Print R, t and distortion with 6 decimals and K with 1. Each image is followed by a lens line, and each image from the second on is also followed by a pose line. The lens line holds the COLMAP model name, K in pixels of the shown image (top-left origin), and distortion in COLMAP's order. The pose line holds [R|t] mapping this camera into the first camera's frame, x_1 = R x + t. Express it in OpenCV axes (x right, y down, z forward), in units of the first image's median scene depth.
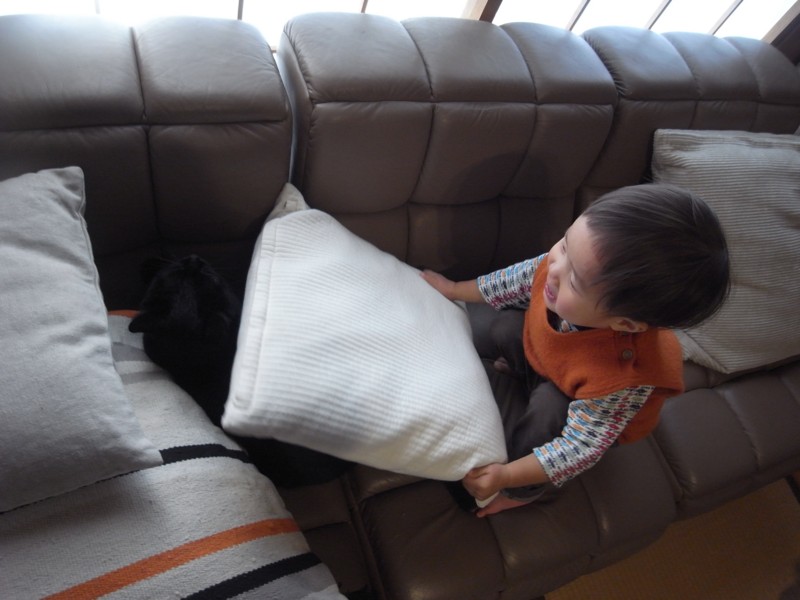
lens RADIAL K [[594.2, 0, 400.0], [0, 594.2, 300.0], [0, 0, 1]] dist [-0.059152, 0.003814]
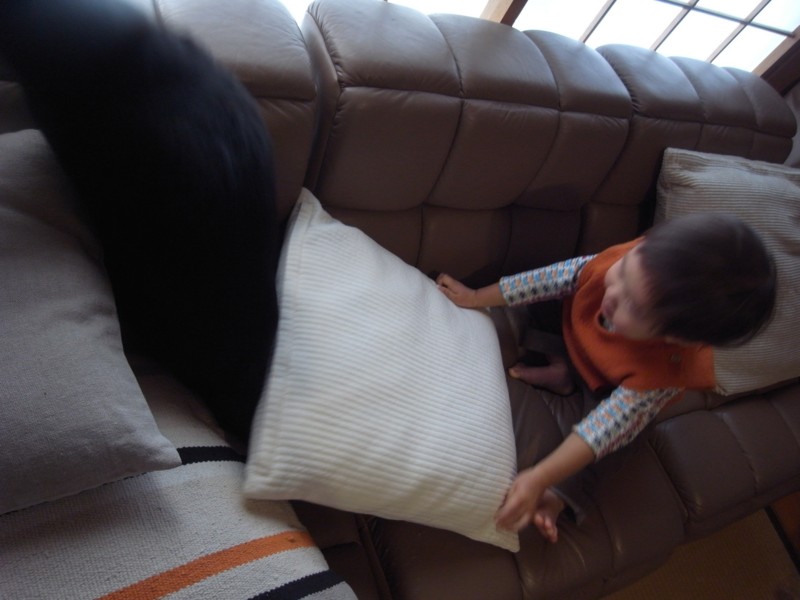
lens RADIAL K [[597.1, 0, 404.3], [0, 597.1, 304.0], [0, 0, 1]] dist [-0.057885, 0.002495]
pose [[0.994616, 0.041005, 0.095172, -0.106096], [-0.036699, 0.998241, -0.046568, 0.044257], [-0.096914, 0.042824, 0.994371, 0.059400]]
